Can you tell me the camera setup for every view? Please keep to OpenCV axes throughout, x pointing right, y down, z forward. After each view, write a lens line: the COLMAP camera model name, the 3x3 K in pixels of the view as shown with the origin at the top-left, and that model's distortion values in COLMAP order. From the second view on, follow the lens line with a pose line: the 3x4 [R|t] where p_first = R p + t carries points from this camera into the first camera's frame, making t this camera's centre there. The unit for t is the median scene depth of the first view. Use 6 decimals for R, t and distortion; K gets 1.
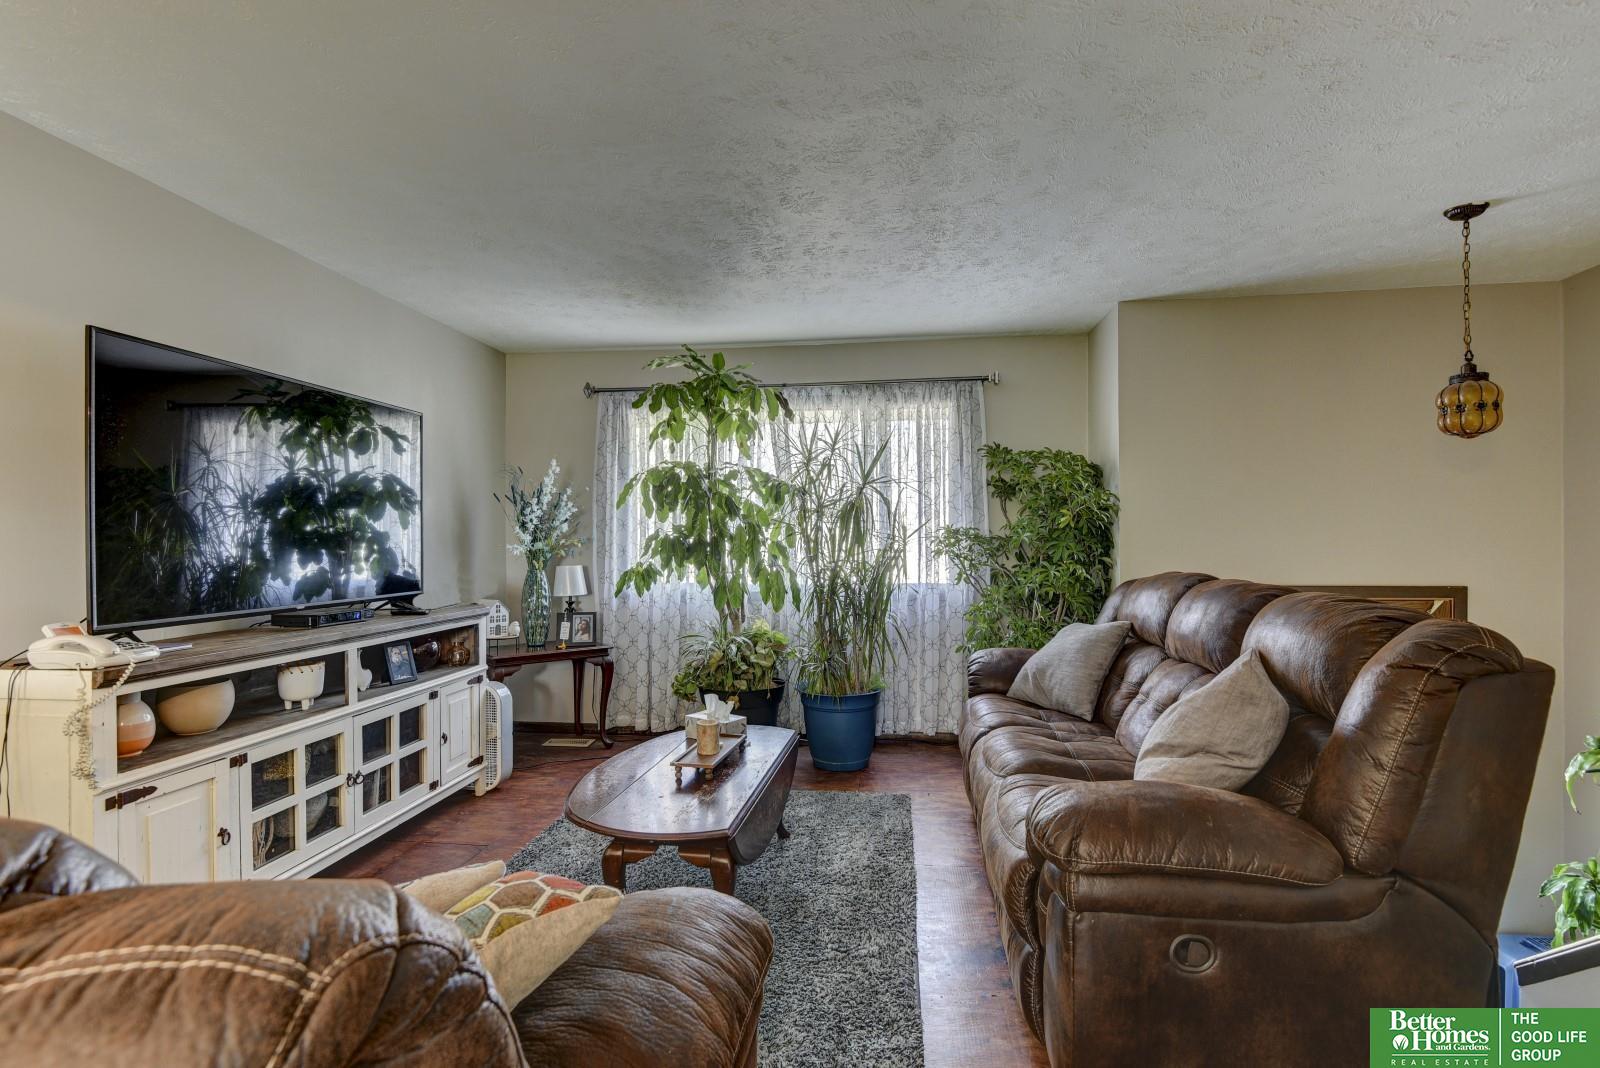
lens RADIAL K [[760.7, 0, 800.3], [0, 760.7, 540.7], [0, 0, 1]] dist [0.000814, -0.000265]
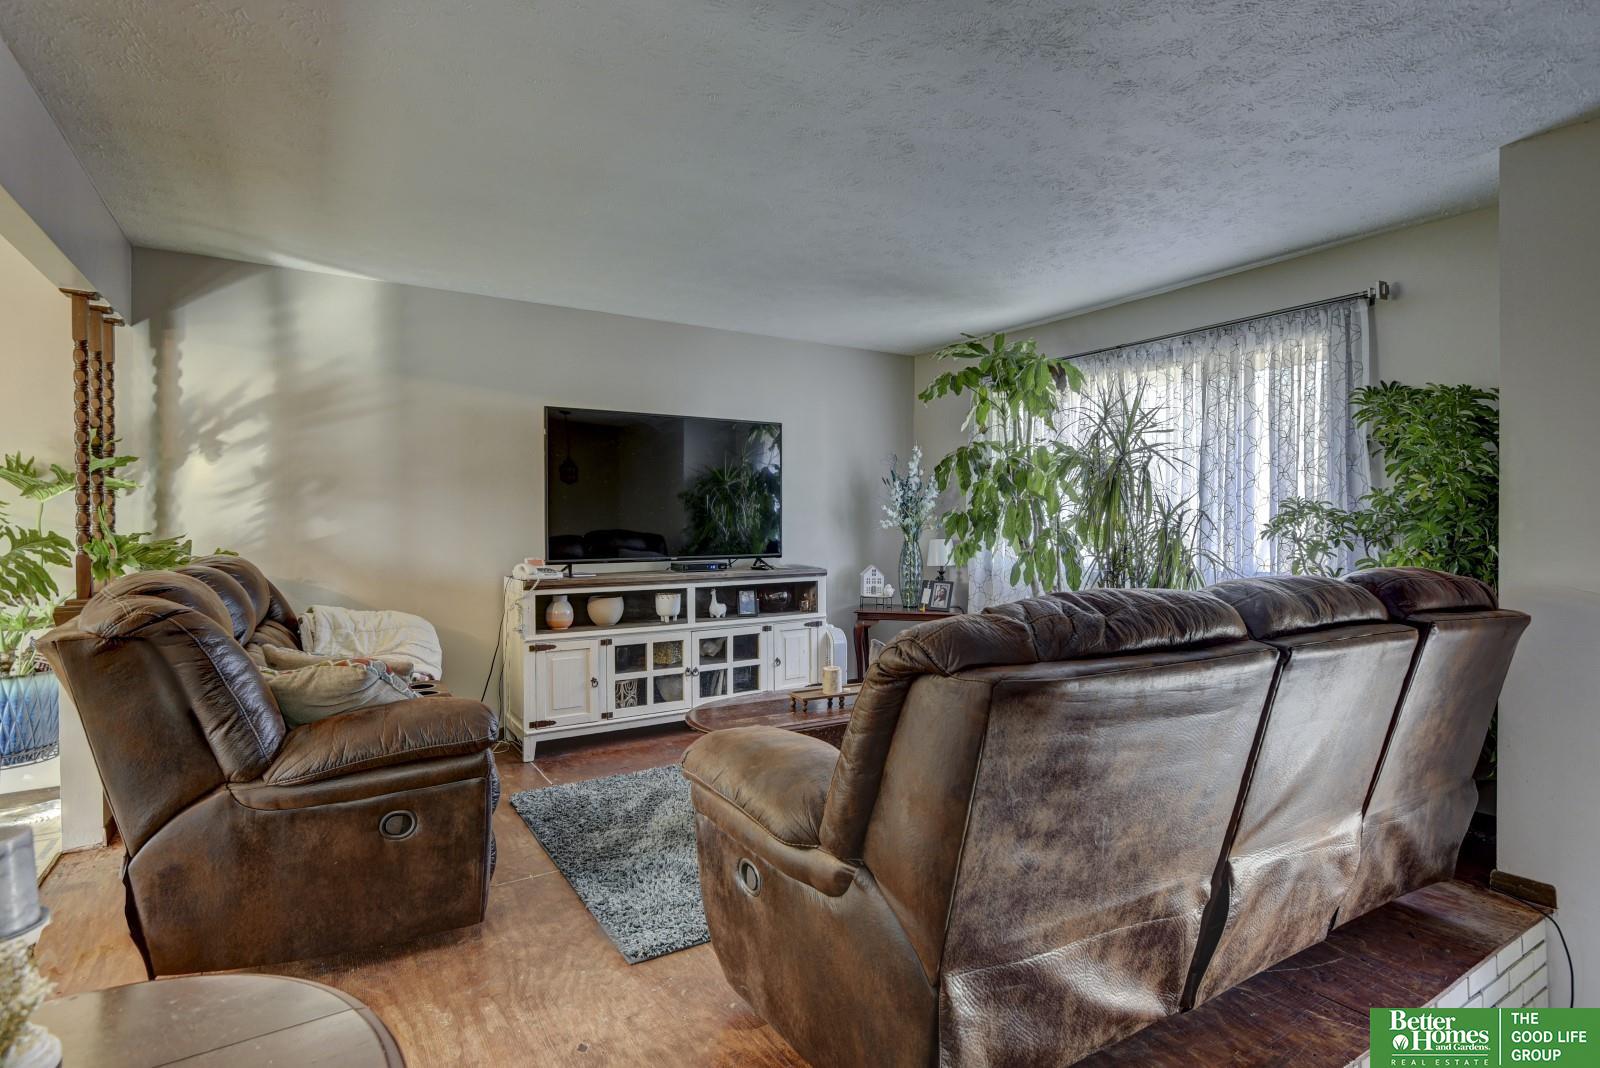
lens RADIAL K [[792.6, 0, 794.8], [0, 792.6, 515.3], [0, 0, 1]] dist [0.000894, -0.001157]
pose [[0.623730, 0.001274, -0.781639, 0.620064], [-0.002509, 0.999997, -0.000372, -0.001849], [0.781636, 0.002193, 0.623731, 0.132194]]
